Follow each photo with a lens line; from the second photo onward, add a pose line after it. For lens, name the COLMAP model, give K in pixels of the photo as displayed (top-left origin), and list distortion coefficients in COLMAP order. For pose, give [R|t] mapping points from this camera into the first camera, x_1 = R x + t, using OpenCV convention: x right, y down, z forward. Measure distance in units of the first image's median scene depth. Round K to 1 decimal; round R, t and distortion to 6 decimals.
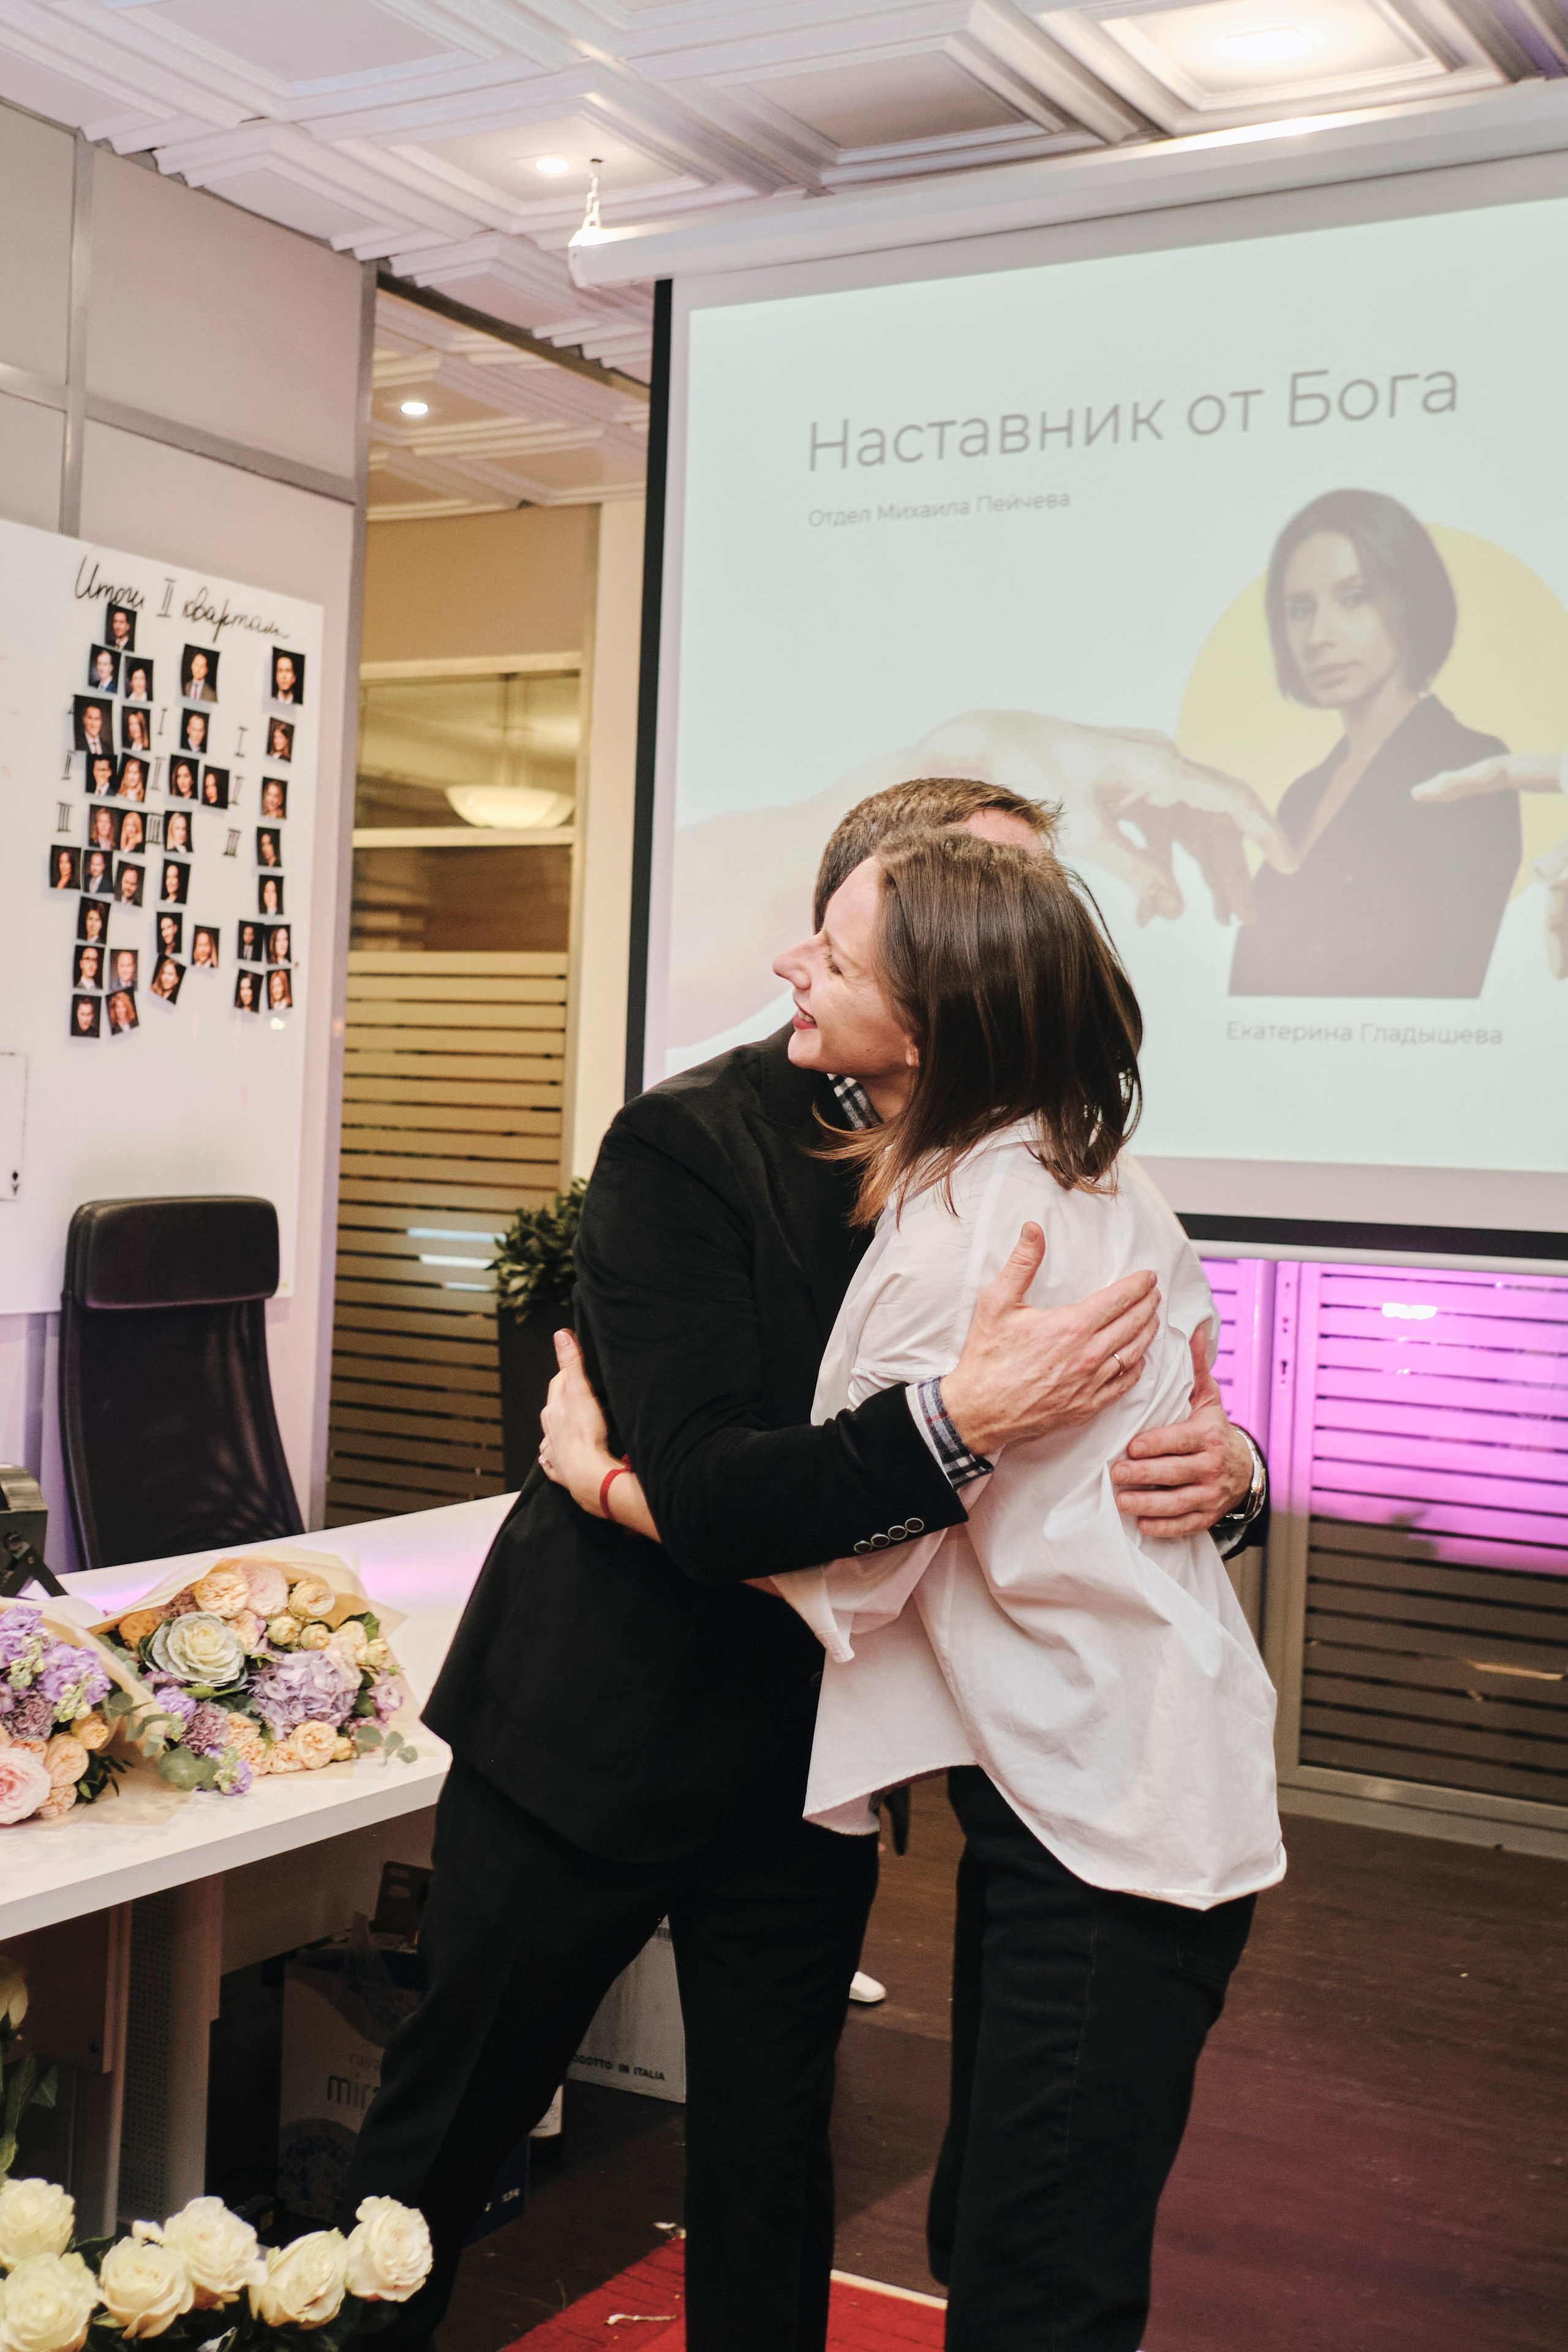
lens RADIAL K [[2768.4, 0, 748.6], [0, 2768.4, 1140.3], [0, 0, 1]] dist [0.000724, 0.001734]
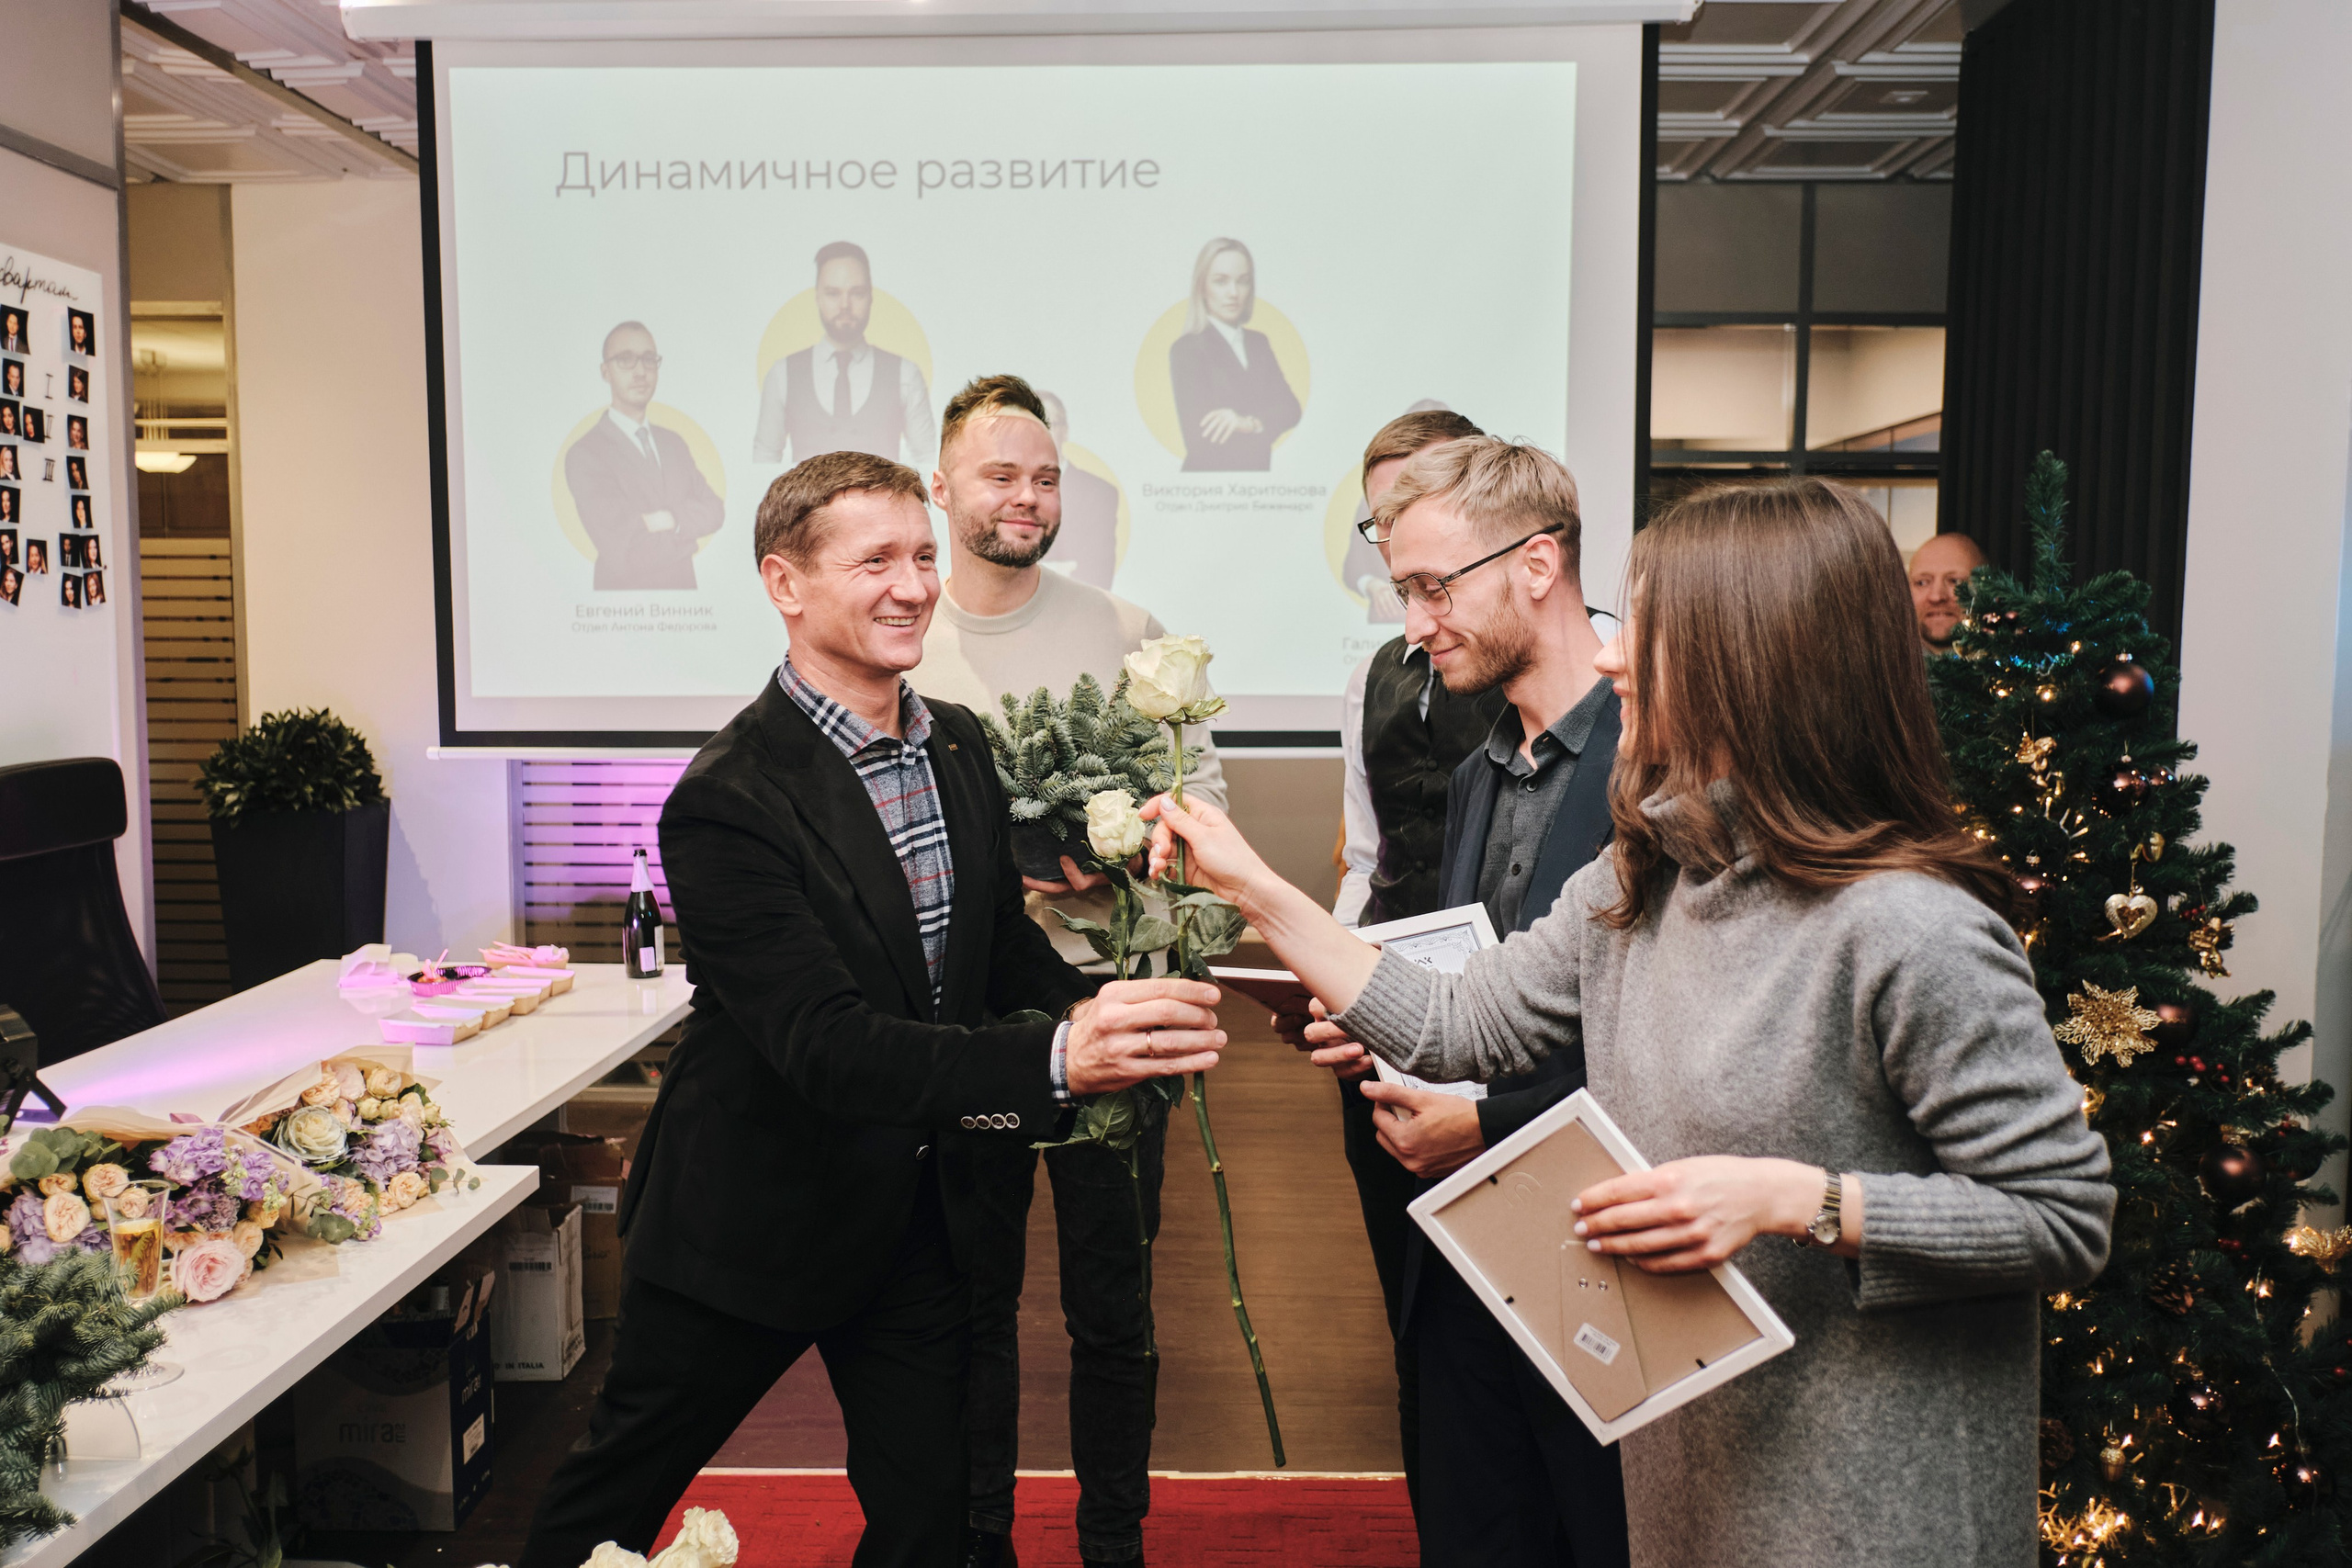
lens RADIAL K [[1839.9, 0, 1176.0], [0, 1839.9, 784.0], [0, 0, 1]] dist [0.003829, -0.001732]
pose [[0.875410, -0.079048, 0.476874, -0.157589], [0.038261, 0.994774, 0.094661, -0.029037], [-0.481865, -0.064622, 0.873859, 0.043045]]
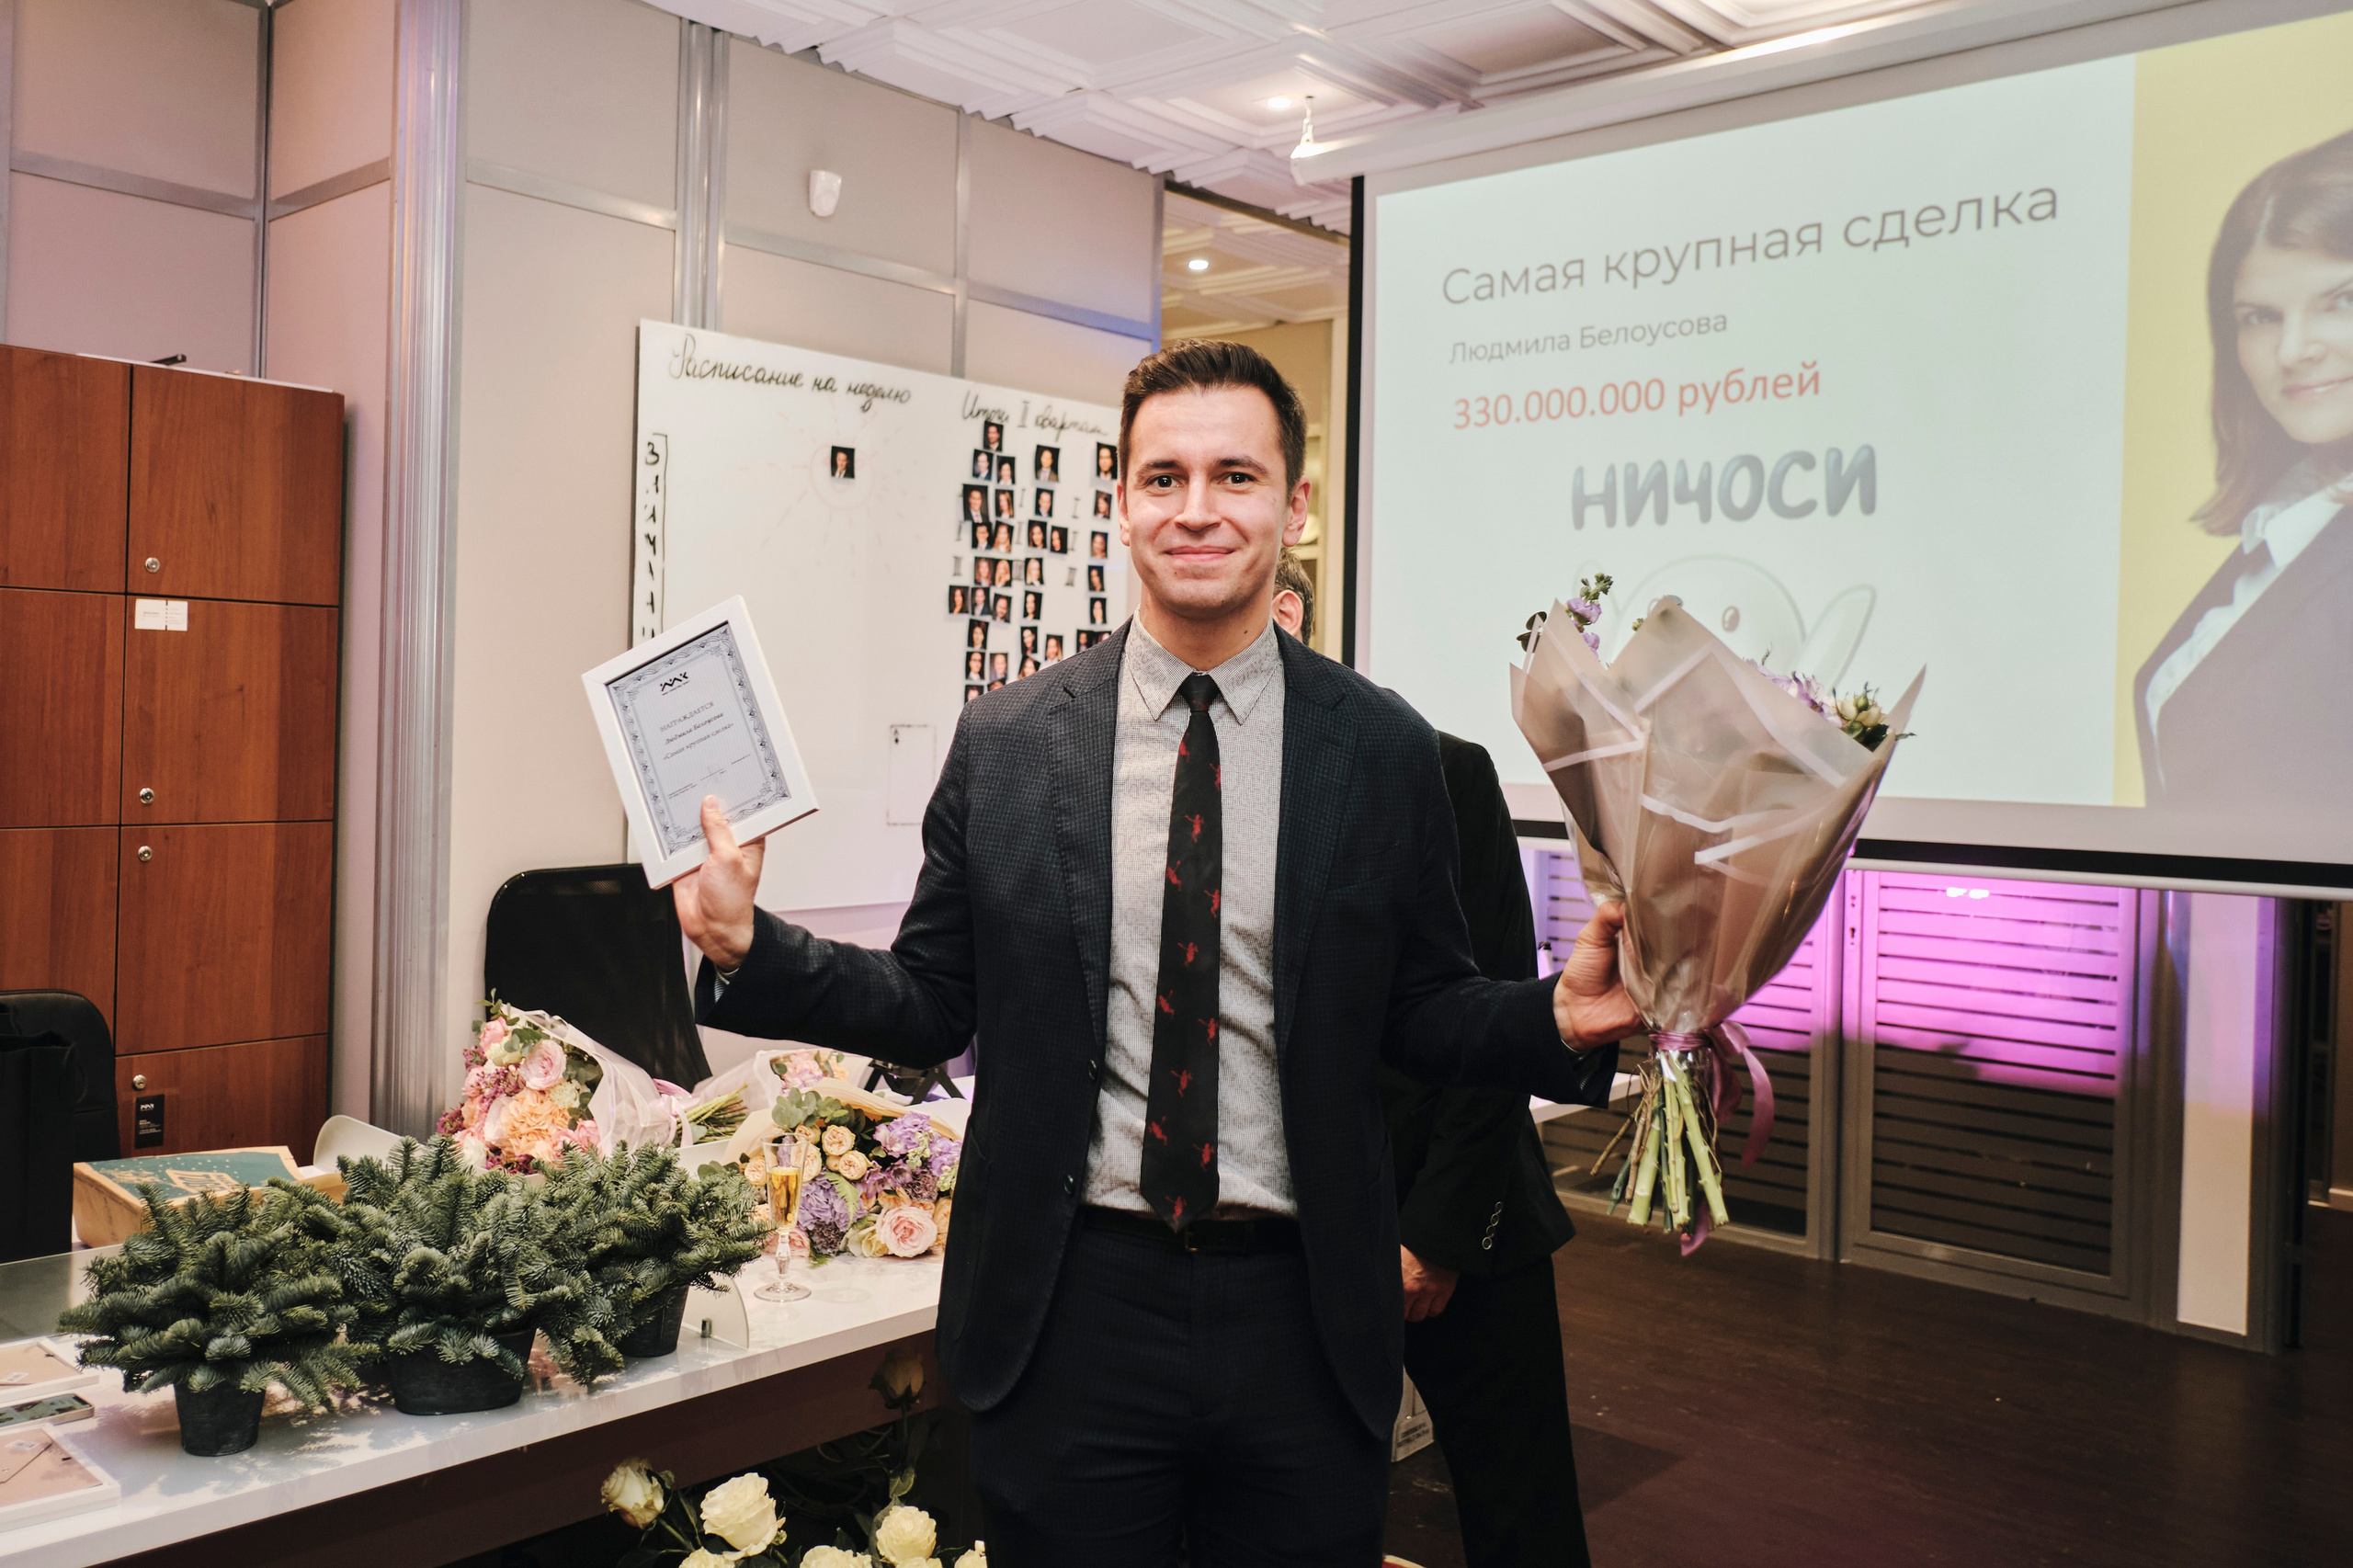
lens RADIAL K [[1951.8, 0, 1045.2], [0, 1951.8, 718.1], [0, 0, 1]] dist [0.001083, -0.000984]
pose [[0.976613, -0.017314, -0.214305, 0.021790], [0.013989, 0.999757, -0.017020, -0.015850], [0.214548, 0.013624, 0.976618, -0.013749]]
